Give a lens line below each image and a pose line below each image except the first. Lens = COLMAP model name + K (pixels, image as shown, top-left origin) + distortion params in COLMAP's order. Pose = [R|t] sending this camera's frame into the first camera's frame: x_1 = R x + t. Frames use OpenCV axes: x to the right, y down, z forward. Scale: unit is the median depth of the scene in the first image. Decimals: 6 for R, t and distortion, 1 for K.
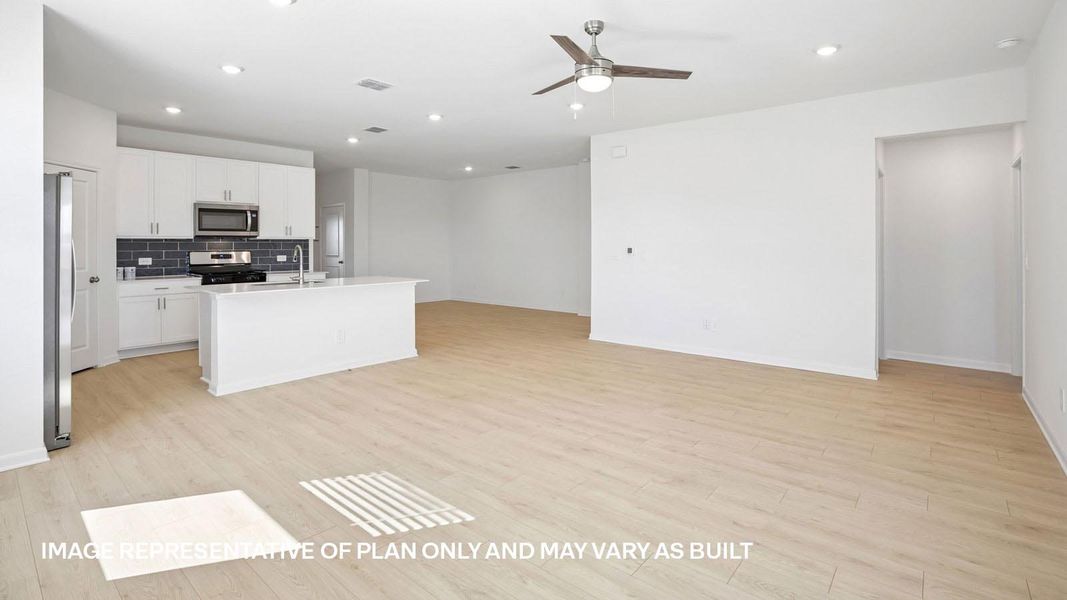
lens RADIAL K [[500.2, 0, 556.2], [0, 500.2, 300.6], [0, 0, 1]] dist [-0.000426, 0.000004]
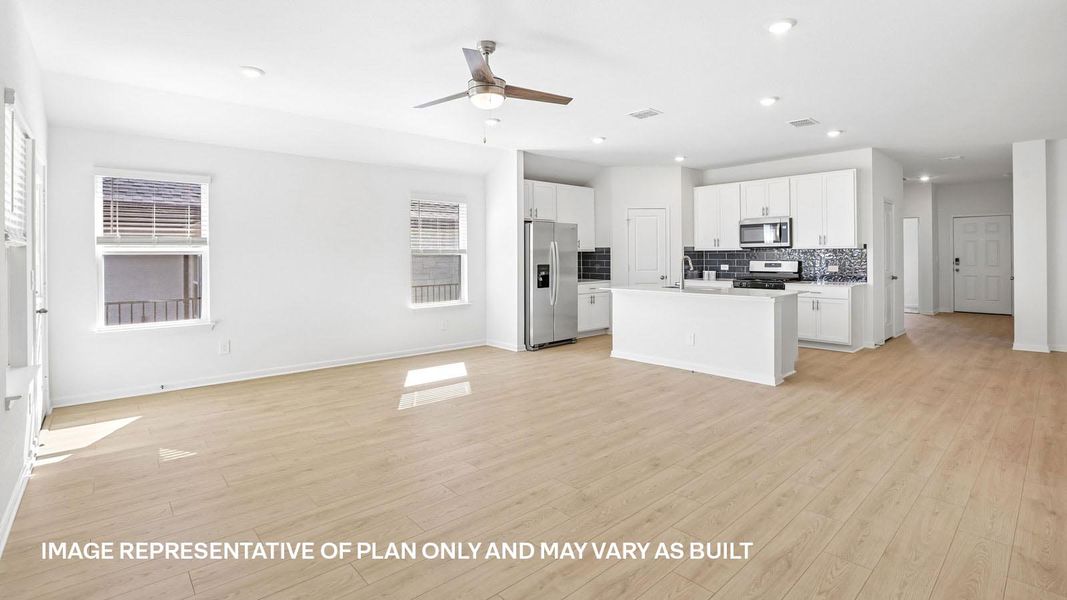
lens RADIAL K [[498.6, 0, 533.9], [0, 498.6, 330.7], [0, 0, 1]] dist [-0.001982, -0.000190]
pose [[-0.158042, 0.148630, -0.976182, 0.604686], [-0.102556, 0.980789, 0.165936, -0.080797], [0.982092, 0.126338, -0.139762, 0.695607]]
